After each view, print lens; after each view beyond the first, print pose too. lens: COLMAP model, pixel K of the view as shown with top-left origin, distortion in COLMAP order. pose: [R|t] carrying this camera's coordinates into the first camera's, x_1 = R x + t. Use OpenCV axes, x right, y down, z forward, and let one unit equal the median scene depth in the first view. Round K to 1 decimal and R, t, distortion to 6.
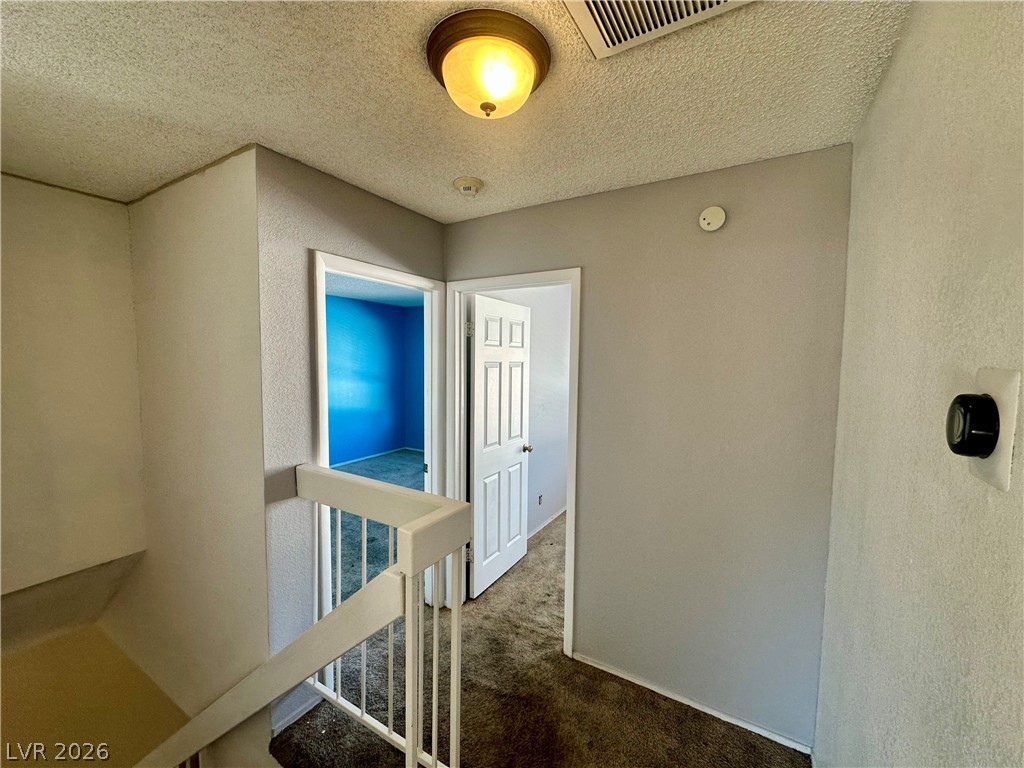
lens RADIAL K [[408.7, 0, 512.0], [0, 408.7, 384.0], [0, 0, 1]] dist [-0.002825, 0.000881]
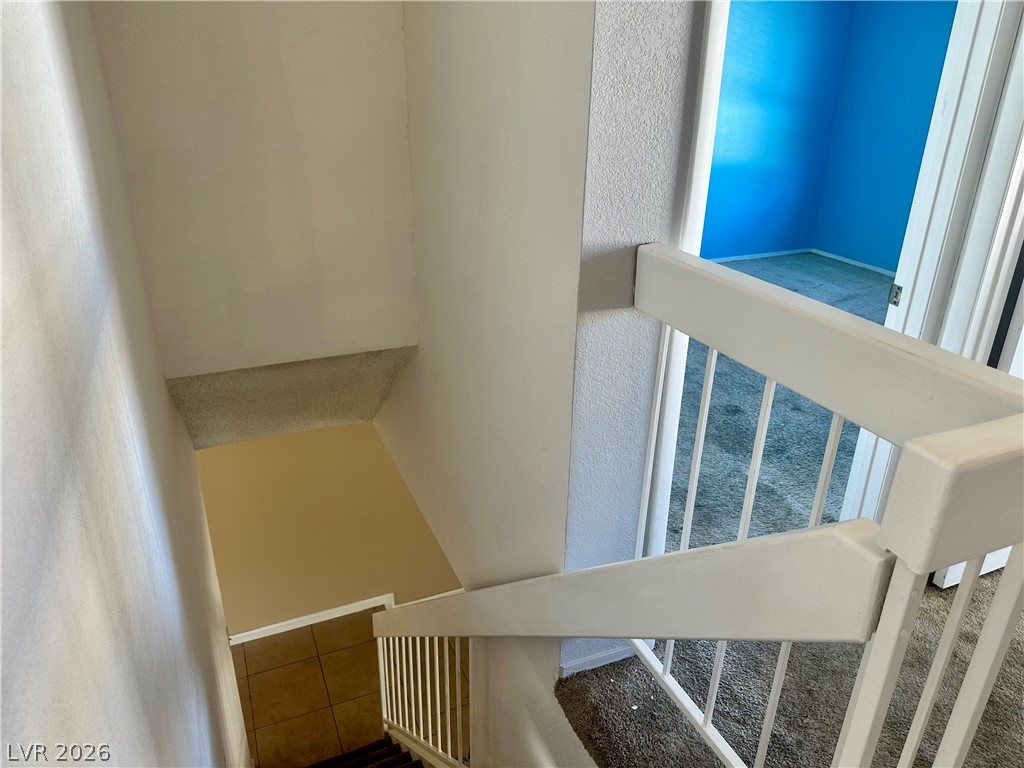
lens RADIAL K [[727.9, 0, 488.4], [0, 727.9, 387.0], [0, 0, 1]] dist [0.002477, 0.000461]
pose [[0.792336, 0.235264, -0.562899, -0.145900], [-0.030709, 0.936866, 0.348338, 0.063997], [0.609312, -0.258714, 0.749537, 0.204969]]
